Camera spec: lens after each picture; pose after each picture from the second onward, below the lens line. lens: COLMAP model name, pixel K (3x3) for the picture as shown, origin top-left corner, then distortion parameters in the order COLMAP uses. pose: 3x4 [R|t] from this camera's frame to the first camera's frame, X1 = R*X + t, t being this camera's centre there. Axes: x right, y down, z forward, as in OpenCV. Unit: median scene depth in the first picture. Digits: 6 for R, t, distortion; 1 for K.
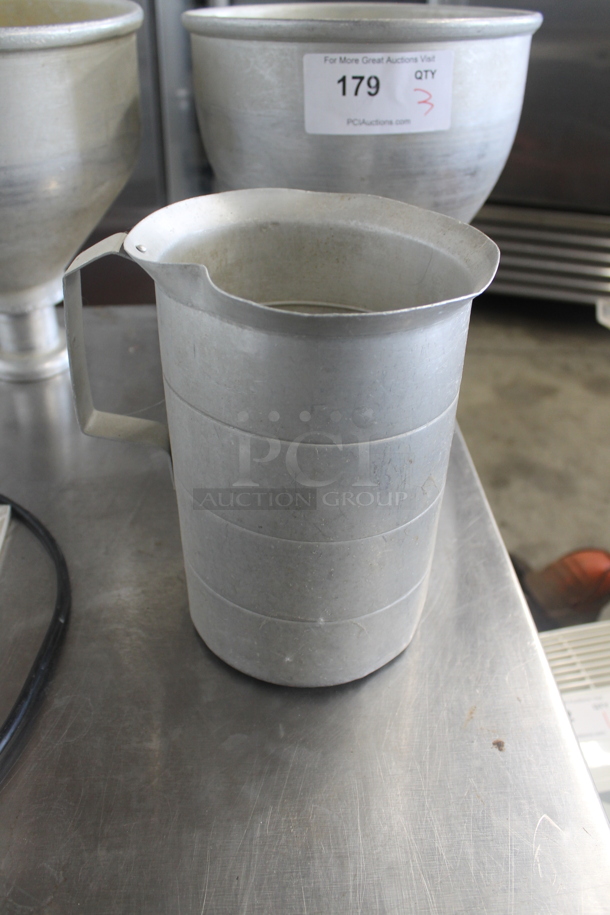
lens RADIAL K [[768.2, 0, 302.0], [0, 768.2, 457.2], [0, 0, 1]] dist [-0.158370, 0.114902]
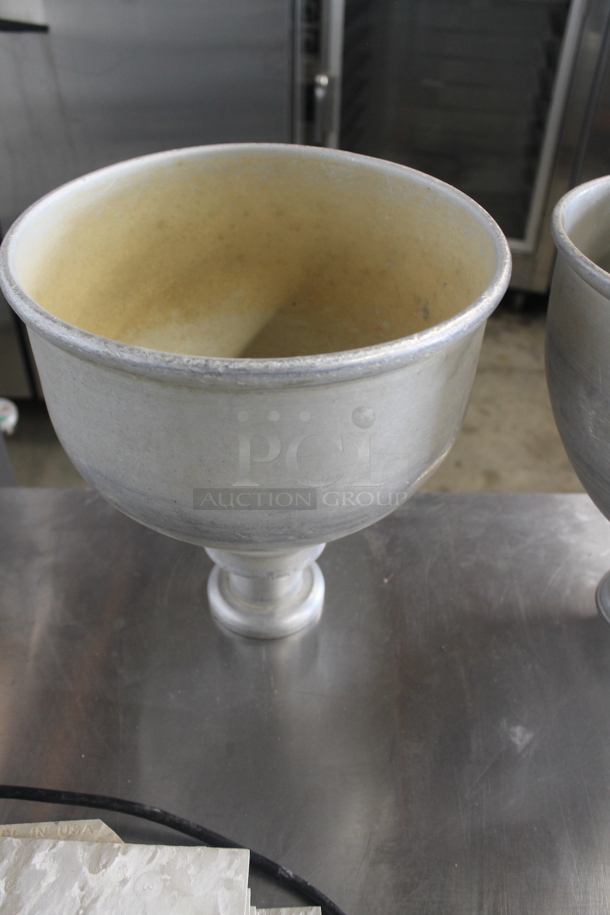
lens RADIAL K [[768.2, 0, 308.8], [0, 768.2, 459.1], [0, 0, 1]] dist [-0.158370, 0.114902]
pose [[0.998261, 0.036378, -0.046383, -0.425688], [-0.032893, 0.996730, 0.073808, -0.513519], [0.048917, -0.072154, 0.996193, 0.299041]]
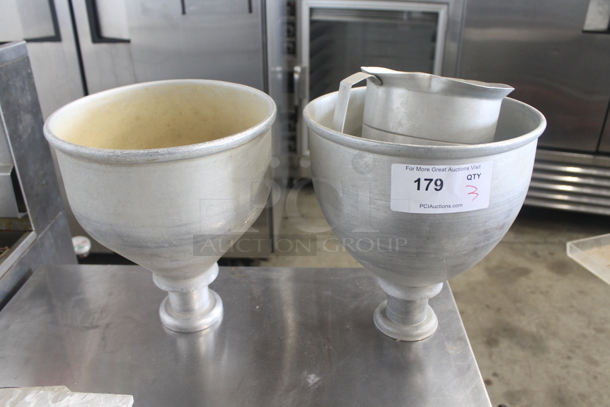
lens RADIAL K [[512.2, 0, 307.1], [0, 512.2, 201.8], [0, 0, 1]] dist [-0.158370, 0.114902]
pose [[0.996733, 0.016201, -0.079121, -0.082503], [-0.028324, 0.987573, -0.154591, -0.303186], [0.075633, 0.156327, 0.984805, 0.000950]]
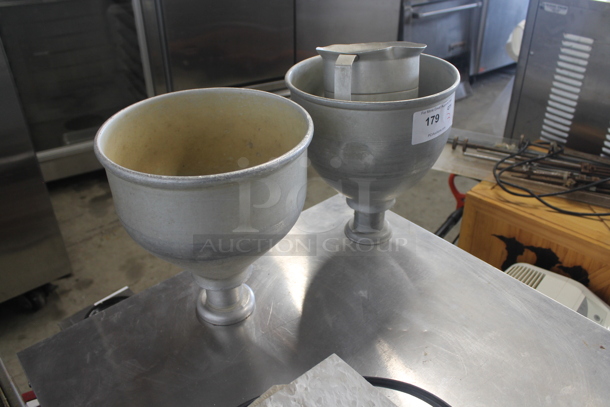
lens RADIAL K [[512.2, 0, 306.6], [0, 512.2, 202.6], [0, 0, 1]] dist [-0.158370, 0.114902]
pose [[0.789488, -0.352871, 0.502186, -1.050734], [0.380785, 0.923303, 0.050145, -0.488856], [-0.481364, 0.151636, 0.863305, -0.074176]]
